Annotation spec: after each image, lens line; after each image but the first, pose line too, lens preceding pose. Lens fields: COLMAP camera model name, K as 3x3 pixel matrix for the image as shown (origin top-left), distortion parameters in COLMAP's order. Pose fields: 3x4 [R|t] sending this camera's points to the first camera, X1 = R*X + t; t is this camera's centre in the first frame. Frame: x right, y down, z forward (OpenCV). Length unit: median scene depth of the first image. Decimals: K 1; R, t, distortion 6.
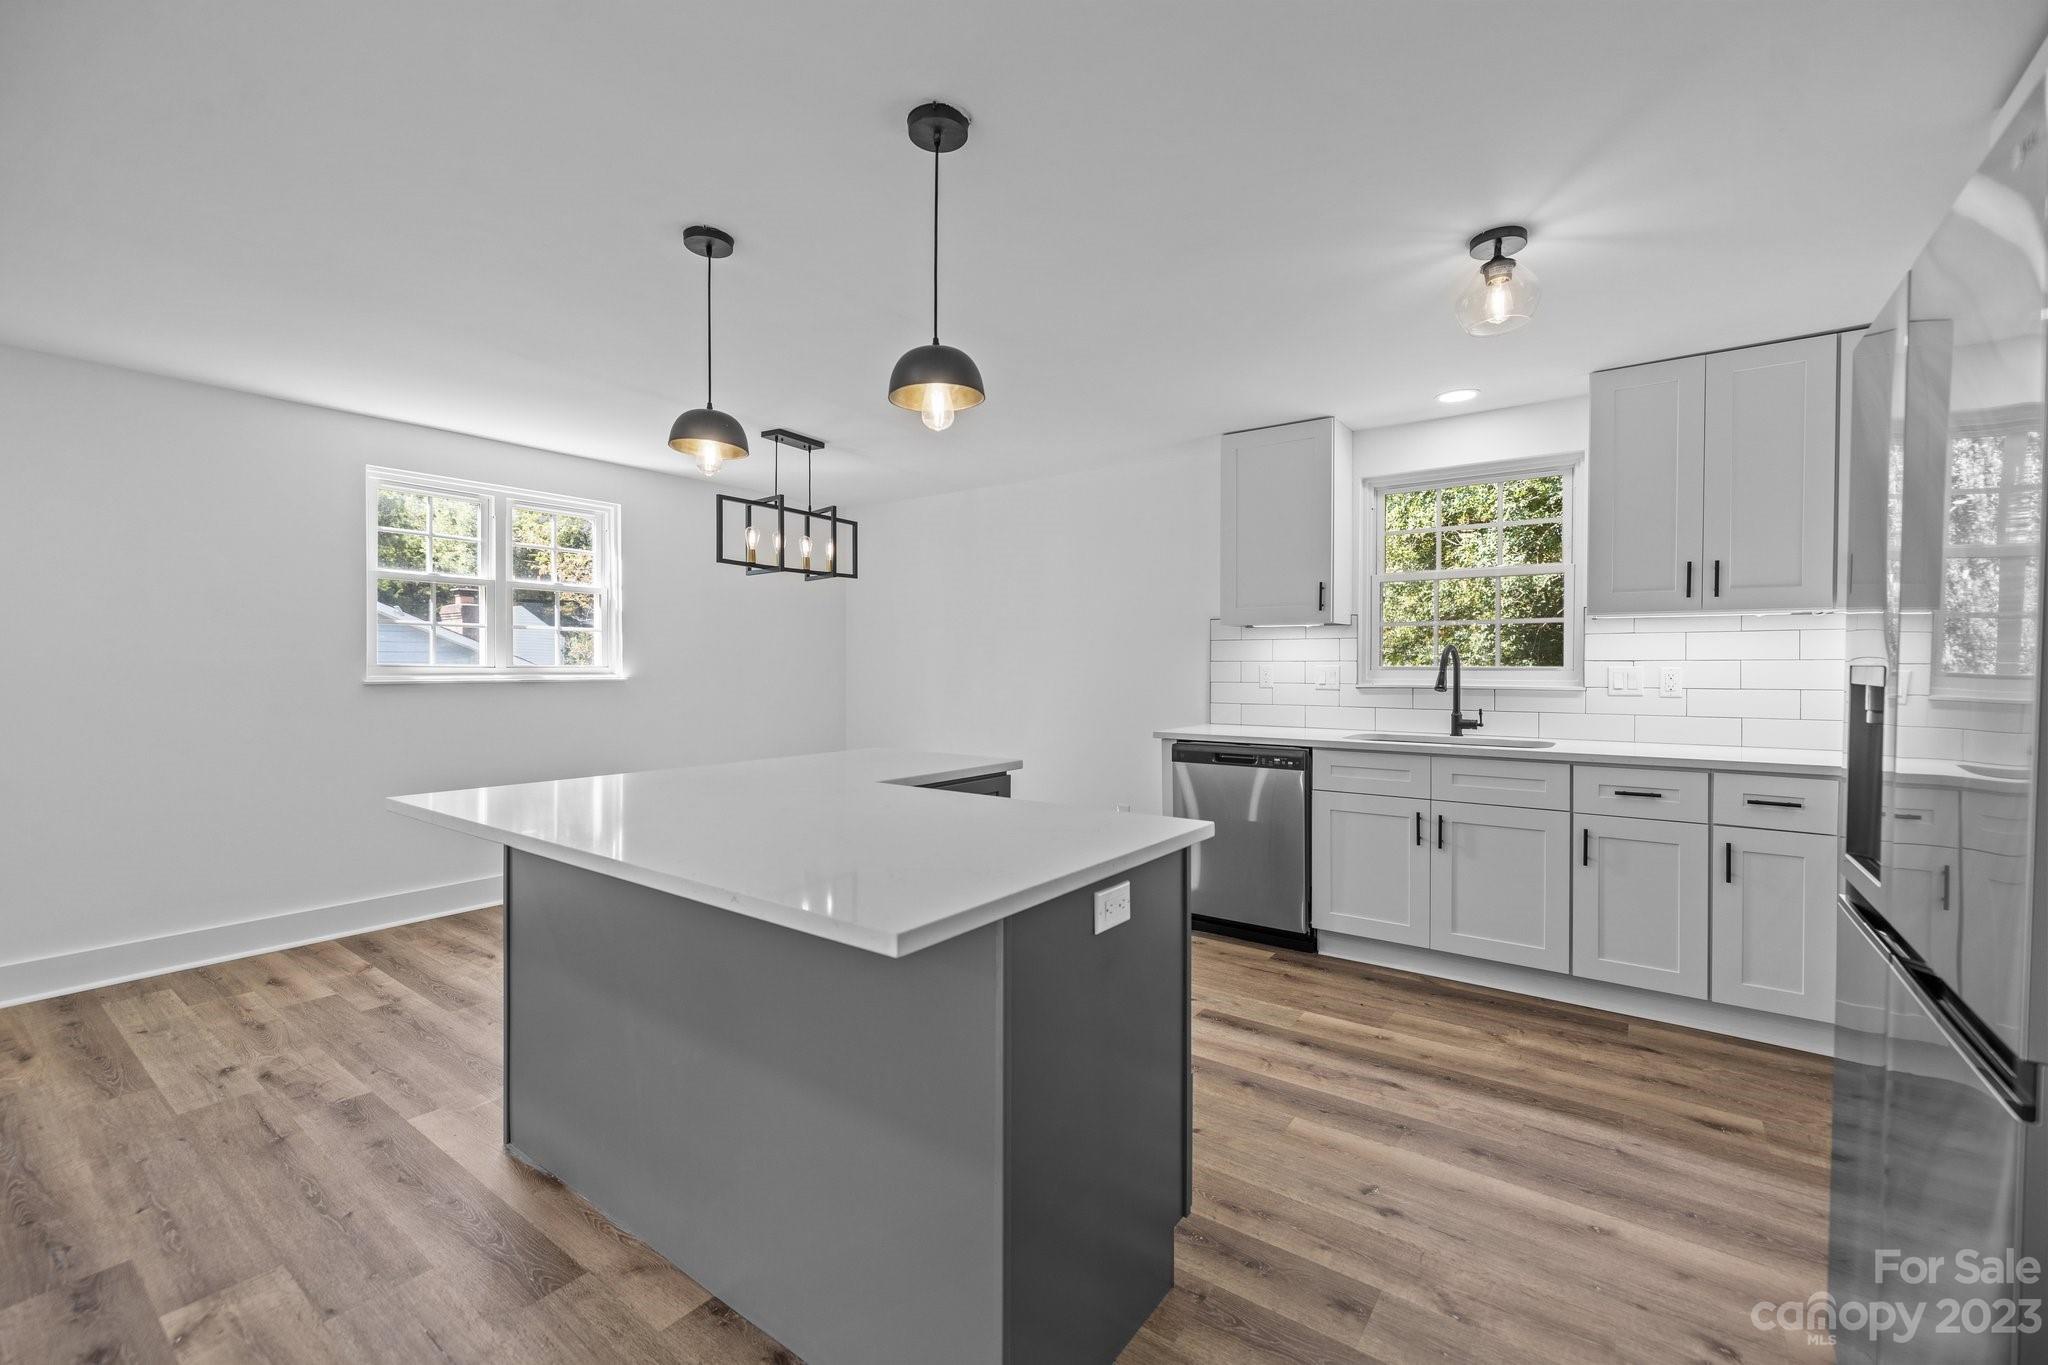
lens RADIAL K [[859.3, 0, 1016.6], [0, 859.3, 676.1], [0, 0, 1]] dist [0.001136, -0.000415]
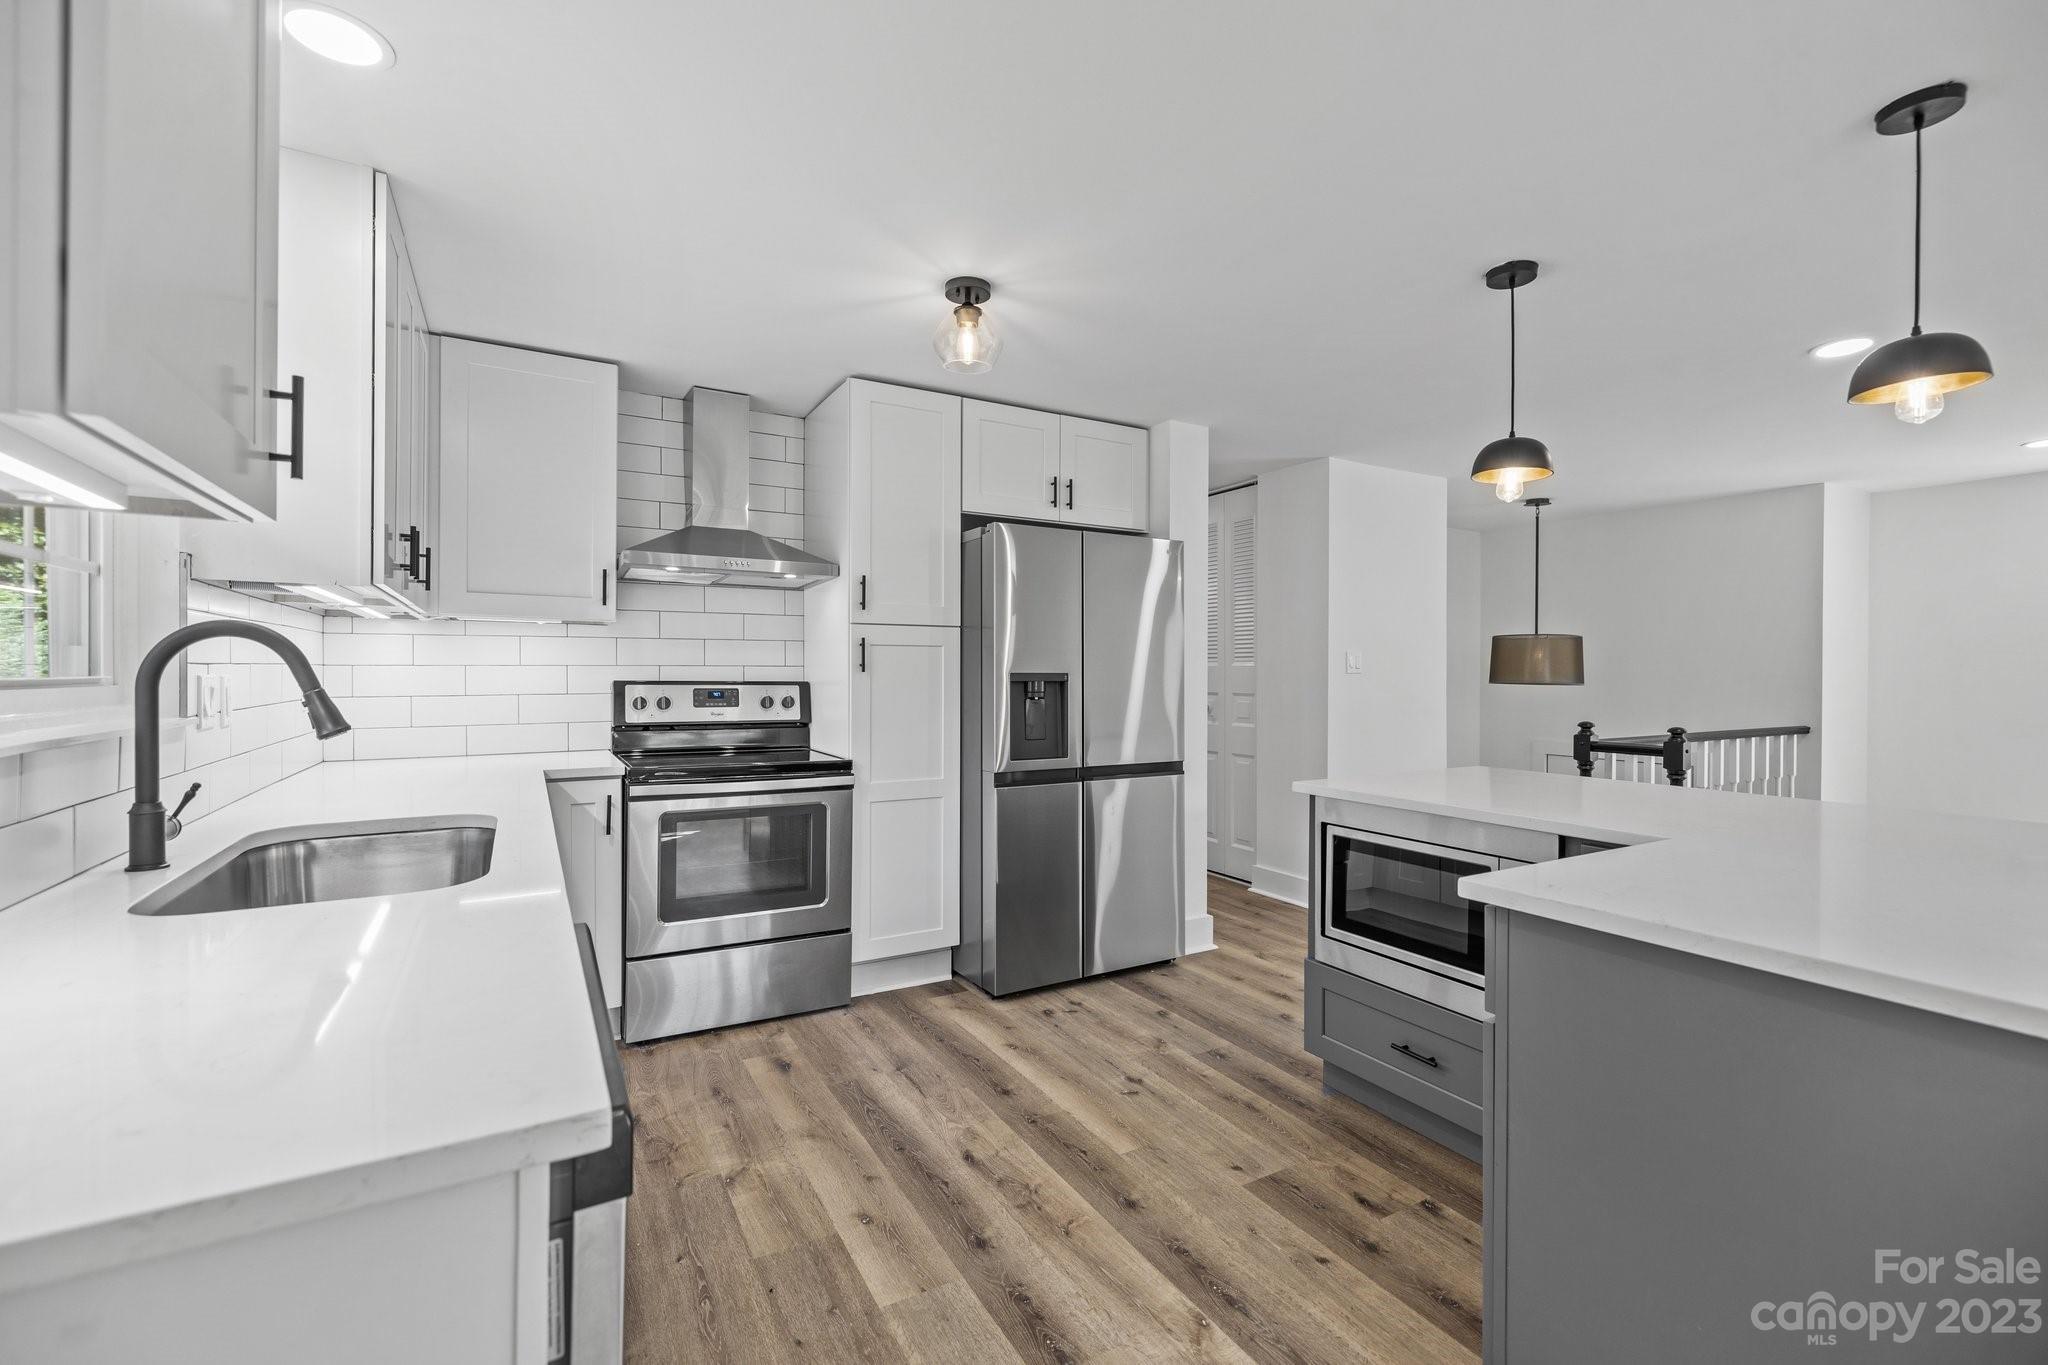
lens RADIAL K [[868.0, 0, 1015.6], [0, 868.0, 661.5], [0, 0, 1]] dist [0.001224, 0.000436]
pose [[-0.914156, 0.003359, 0.405349, 0.033285], [0.004097, 0.999991, 0.000953, -0.021496], [-0.405342, 0.002532, -0.914162, 1.524719]]
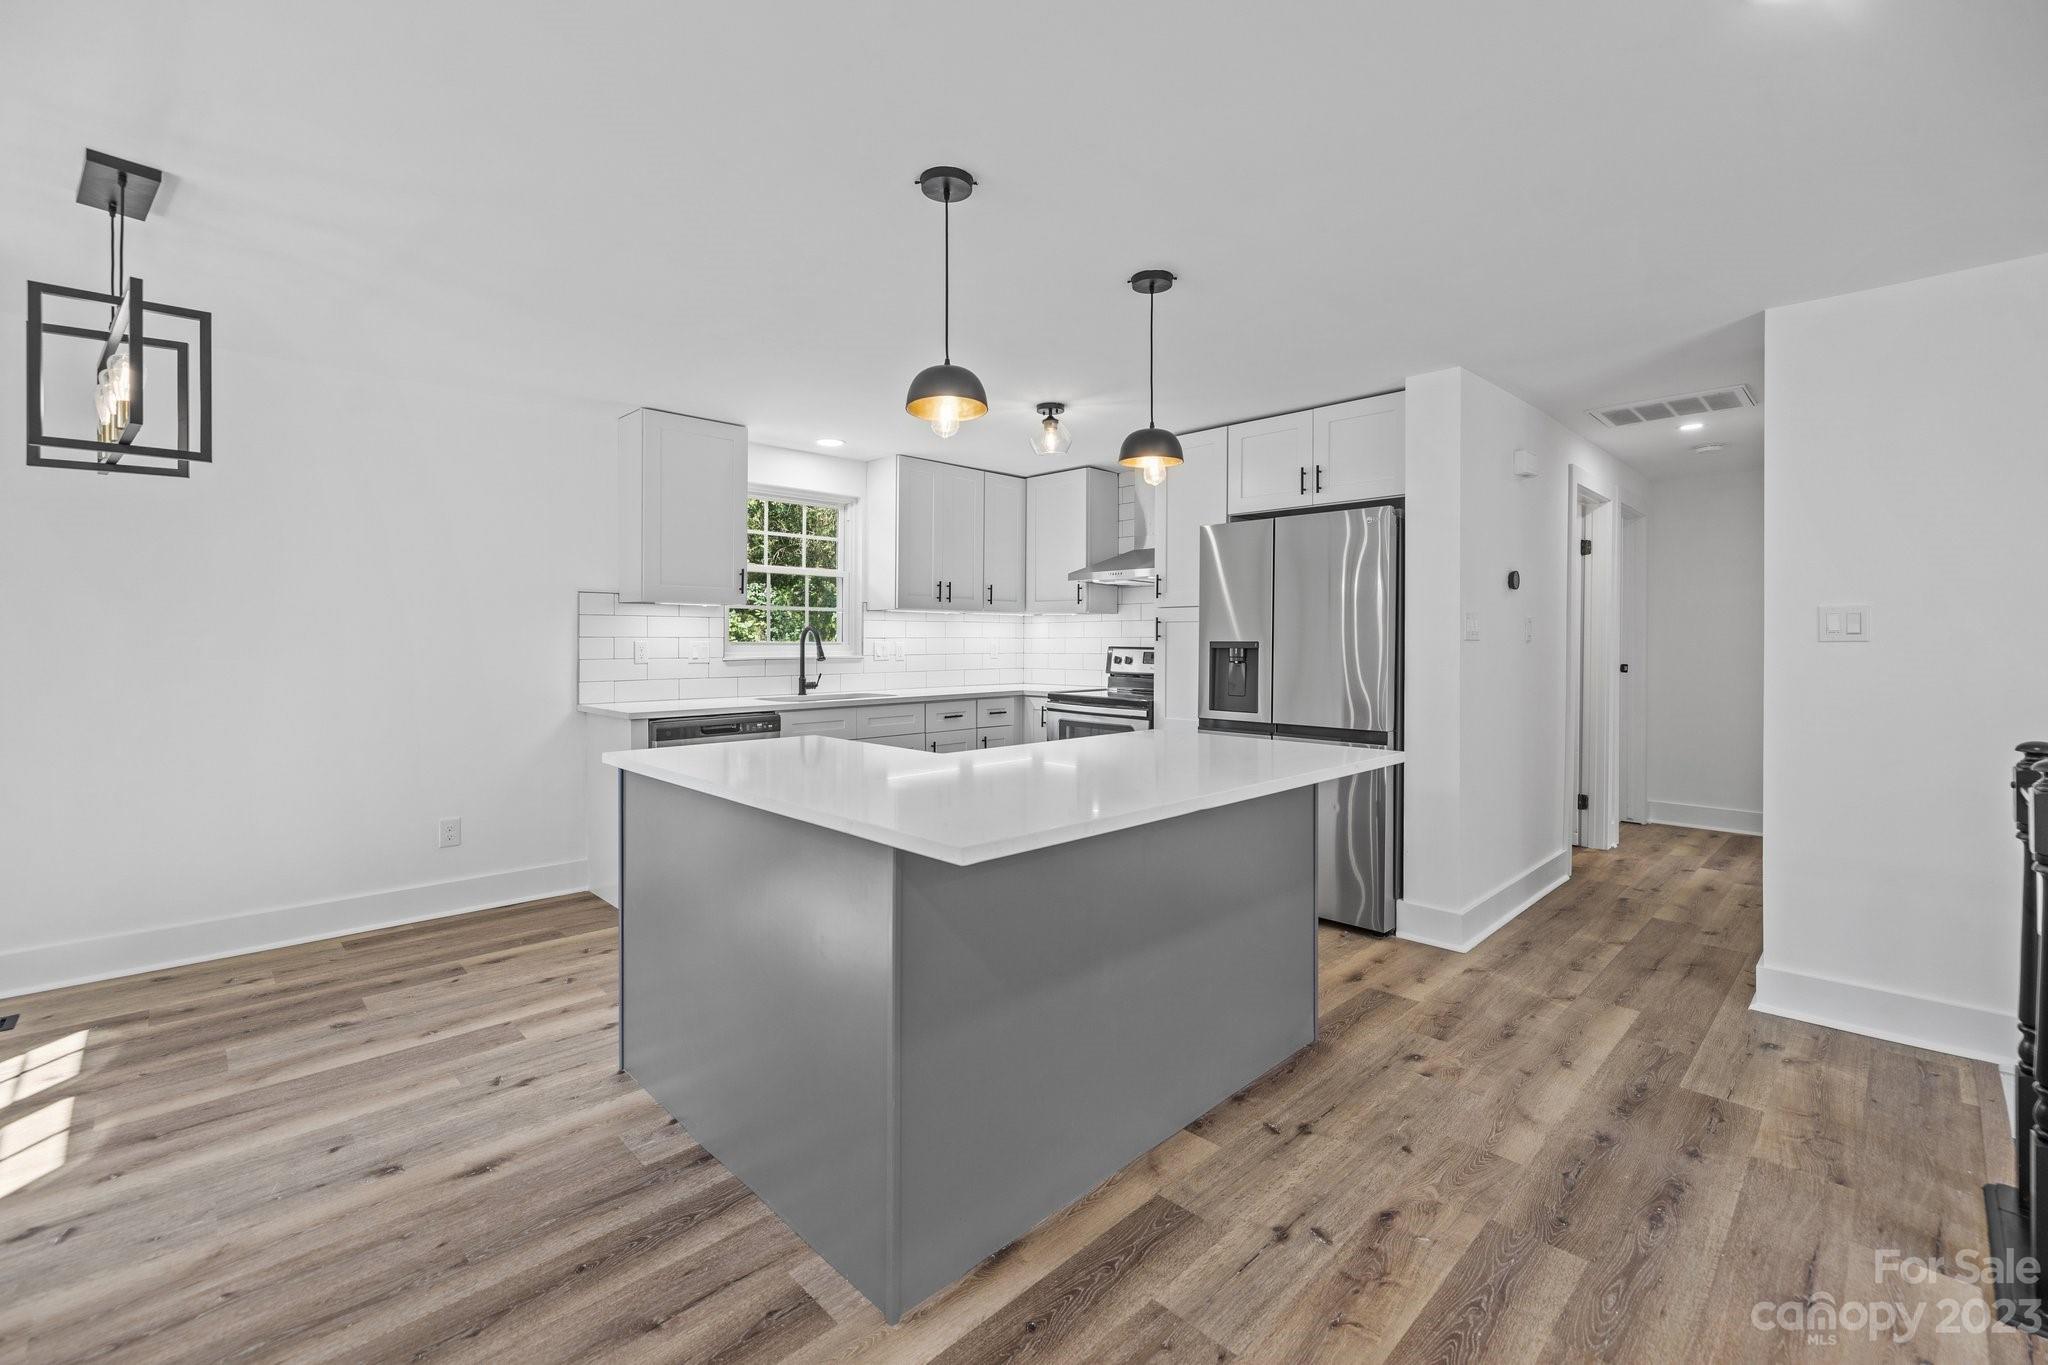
lens RADIAL K [[867.4, 0, 1023.8], [0, 867.4, 647.9], [0, 0, 1]] dist [-0.001202, -0.000345]
pose [[0.153360, -0.009664, 0.988123, -0.963300], [0.012192, 0.999895, 0.007887, -0.011282], [-0.988095, 0.010837, 0.153462, 0.587632]]
